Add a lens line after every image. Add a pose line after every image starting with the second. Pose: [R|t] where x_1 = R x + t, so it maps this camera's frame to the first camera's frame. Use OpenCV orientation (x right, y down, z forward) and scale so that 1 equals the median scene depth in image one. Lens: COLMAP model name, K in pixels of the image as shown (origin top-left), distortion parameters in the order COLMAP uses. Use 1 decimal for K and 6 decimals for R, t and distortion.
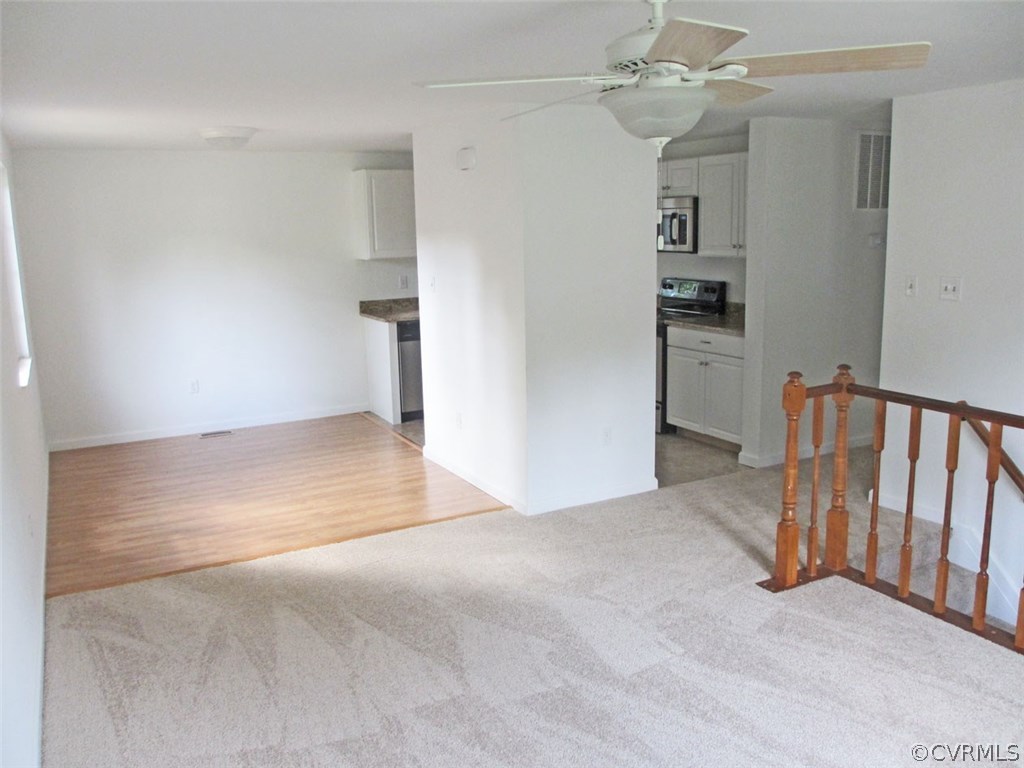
lens RADIAL K [[852.5, 0, 510.4], [0, 852.5, 388.9], [0, 0, 1]] dist [-0.054934, 0.014350]
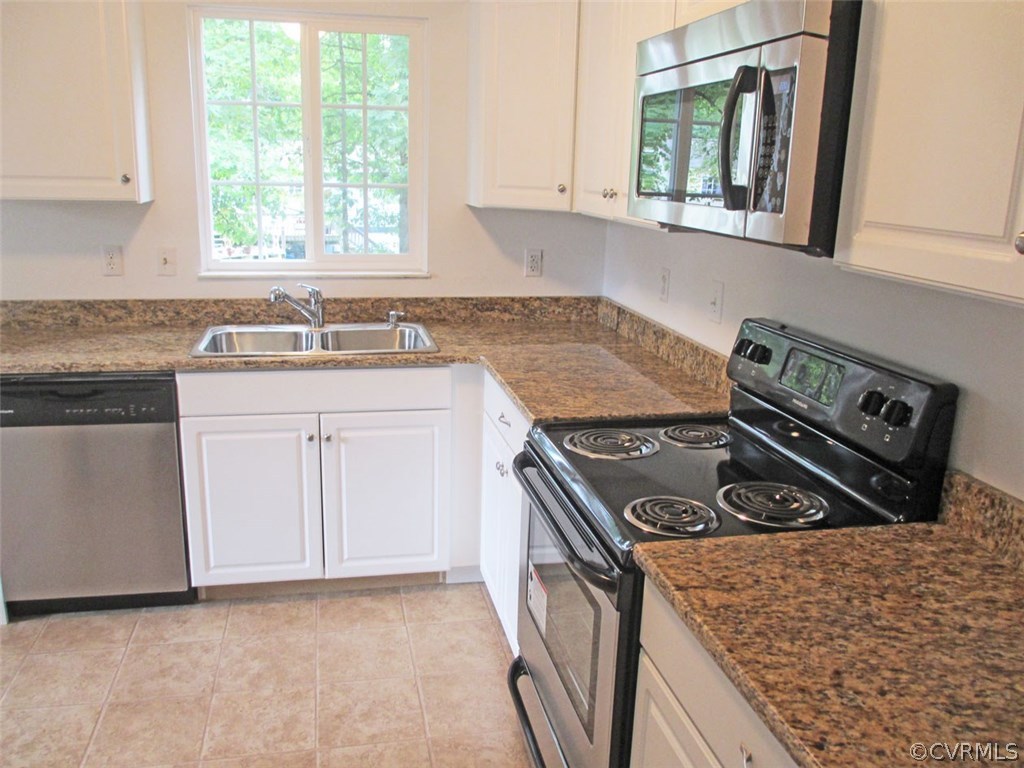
lens RADIAL K [[852.5, 0, 510.4], [0, 852.5, 388.9], [0, 0, 1]] dist [-0.054934, 0.014350]
pose [[0.961660, 0.116088, -0.248462, 0.295740], [-0.100043, 0.992053, 0.076301, -0.200337], [0.255345, -0.048518, 0.965632, 1.144500]]
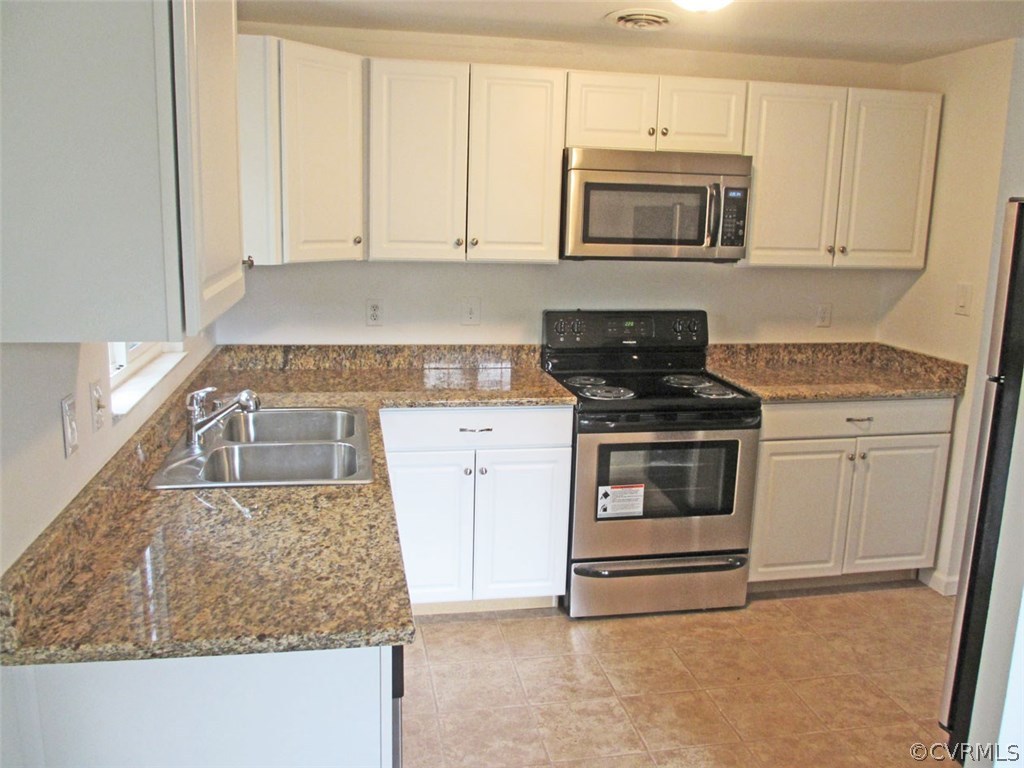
lens RADIAL K [[852.5, 0, 510.4], [0, 852.5, 388.9], [0, 0, 1]] dist [-0.054934, 0.014350]
pose [[0.288672, -0.157133, 0.944446, -0.502363], [0.154830, 0.981118, 0.115911, -0.245292], [-0.944826, 0.112768, 0.307551, 1.451454]]
